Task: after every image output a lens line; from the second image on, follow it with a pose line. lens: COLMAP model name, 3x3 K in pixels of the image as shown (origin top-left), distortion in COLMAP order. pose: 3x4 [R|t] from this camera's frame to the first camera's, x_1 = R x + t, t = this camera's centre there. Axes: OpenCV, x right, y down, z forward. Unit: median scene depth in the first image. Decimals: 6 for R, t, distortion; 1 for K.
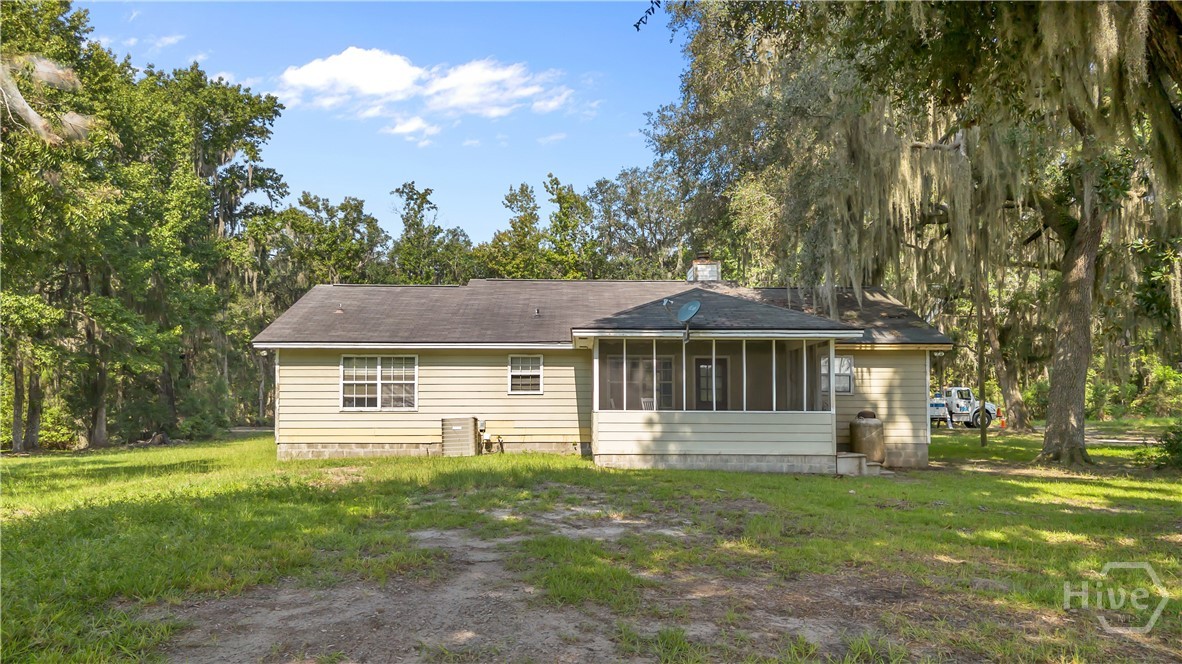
lens RADIAL K [[841.4, 0, 584.4], [0, 841.4, 370.0], [0, 0, 1]] dist [0.030009, -0.061766]
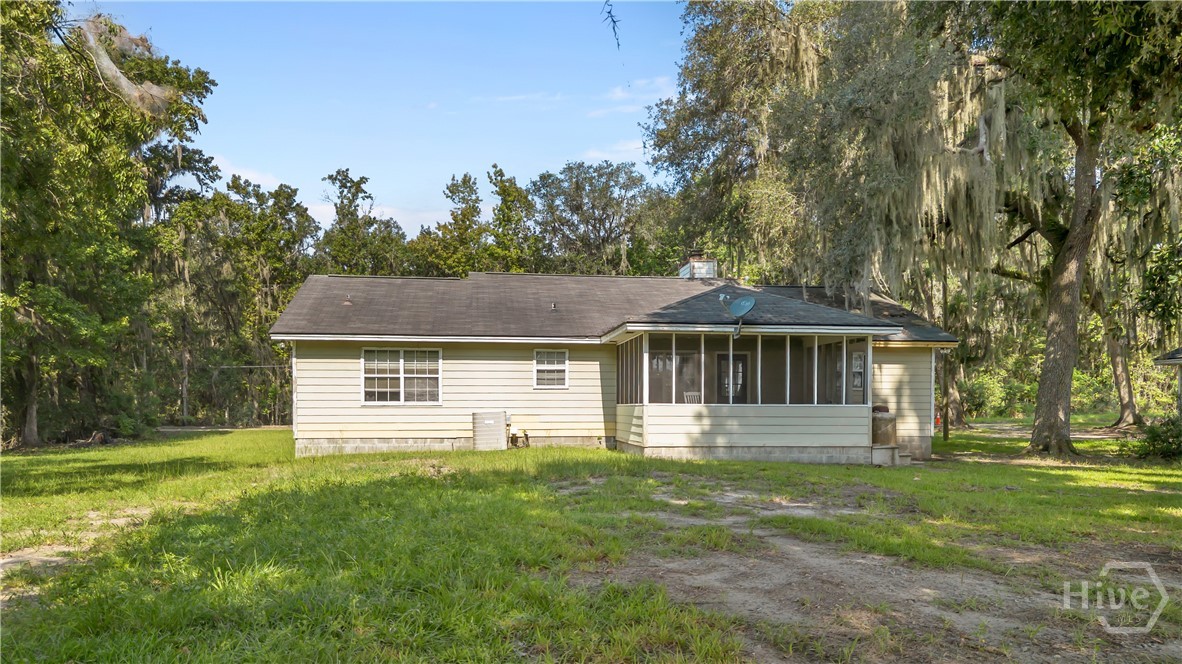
lens RADIAL K [[851.1, 0, 590.9], [0, 851.1, 421.5], [0, 0, 1]] dist [0.005352, -0.000809]
pose [[0.993373, -0.001646, 0.114920, -0.139159], [-0.005350, 0.998151, 0.060547, 0.006182], [-0.114807, -0.060760, 0.991528, -0.008918]]
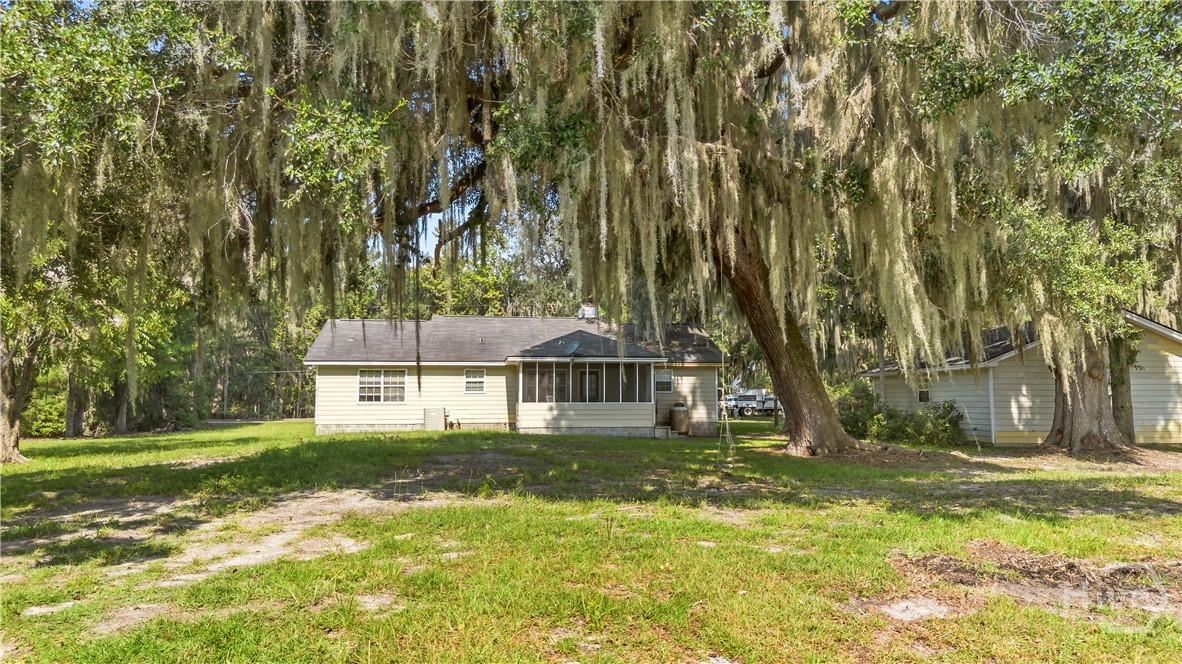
lens RADIAL K [[791.9, 0, 591.0], [0, 791.9, 332.0], [0, 0, 1]] dist [0.003860, -0.066550]
pose [[0.992710, 0.005939, 0.120378, -0.032358], [-0.000681, 0.999045, -0.043679, -0.022220], [-0.120523, 0.043278, 0.991767, -0.540354]]
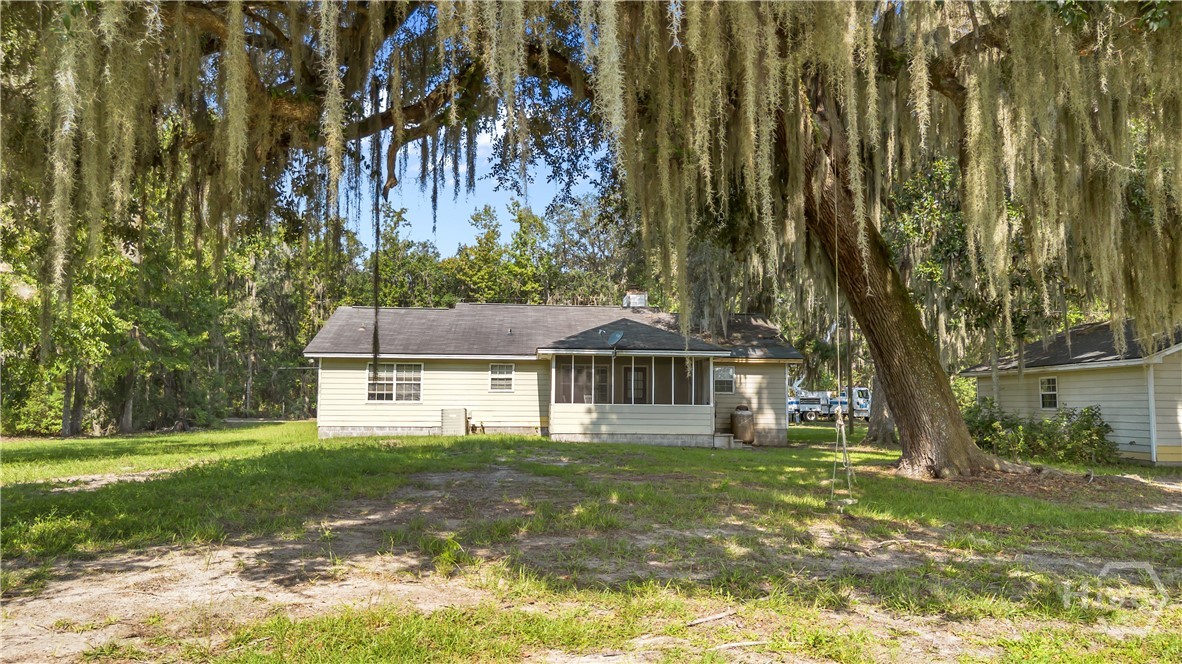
lens RADIAL K [[817.7, 0, 587.0], [0, 817.7, 331.5], [0, 0, 1]] dist [-0.000484, -0.051014]
pose [[0.998173, 0.011403, 0.059339, -0.010436], [-0.008846, 0.999028, -0.043188, -0.013435], [-0.059774, 0.042584, 0.997303, -0.353552]]
